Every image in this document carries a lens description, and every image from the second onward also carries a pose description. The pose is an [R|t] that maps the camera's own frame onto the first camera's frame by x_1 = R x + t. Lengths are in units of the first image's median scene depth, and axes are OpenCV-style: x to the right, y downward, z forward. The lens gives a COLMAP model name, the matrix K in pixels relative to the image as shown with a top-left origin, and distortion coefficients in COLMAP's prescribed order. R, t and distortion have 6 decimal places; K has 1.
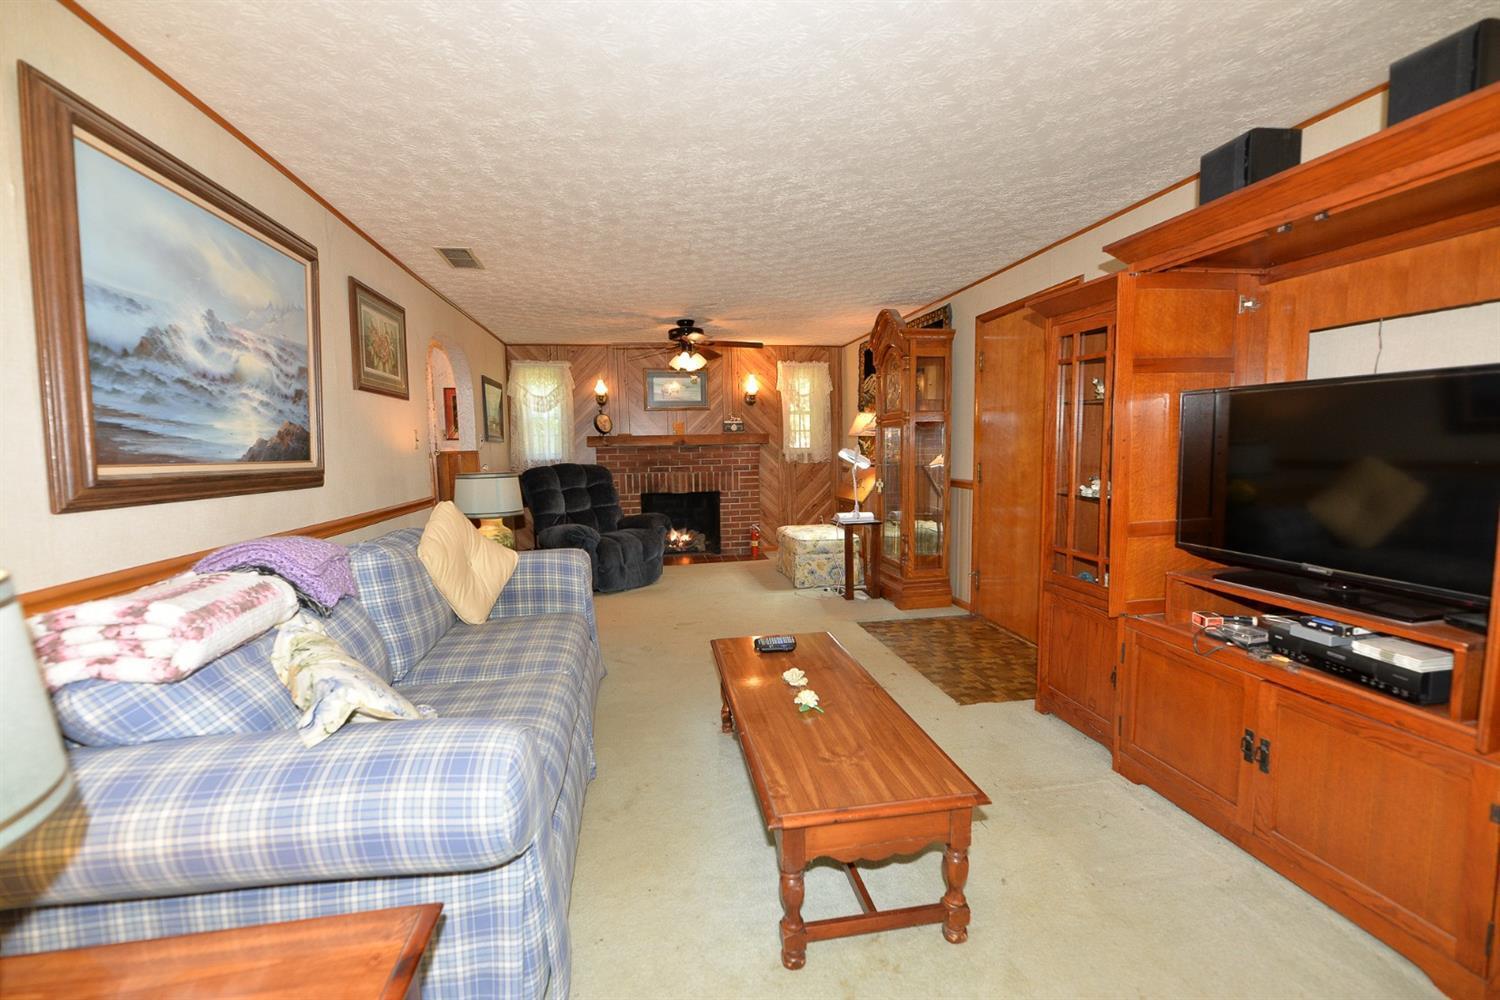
lens RADIAL K [[608.2, 0, 747.6], [0, 608.2, 492.7], [0, 0, 1]] dist [-0.001004, -0.000742]
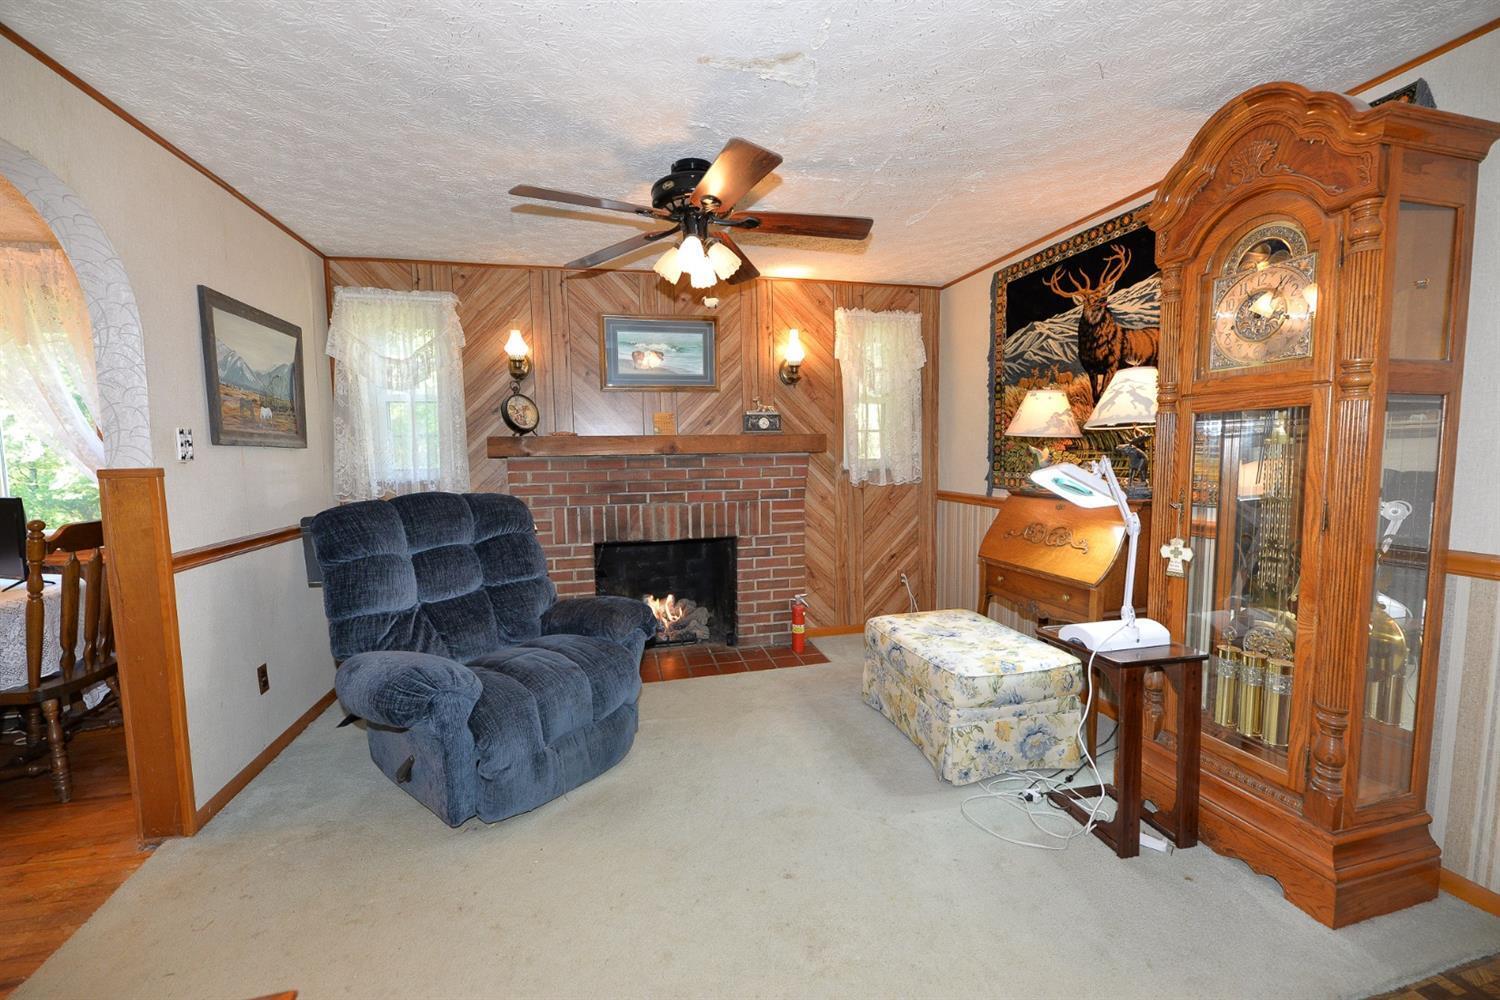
lens RADIAL K [[608.2, 0, 754.6], [0, 608.2, 502.1], [0, 0, 1]] dist [-0.001004, -0.000742]
pose [[0.997660, -0.001585, 0.068354, -0.068708], [0.001399, 0.999995, 0.002775, -0.036169], [-0.068358, -0.002673, 0.997657, 0.444113]]
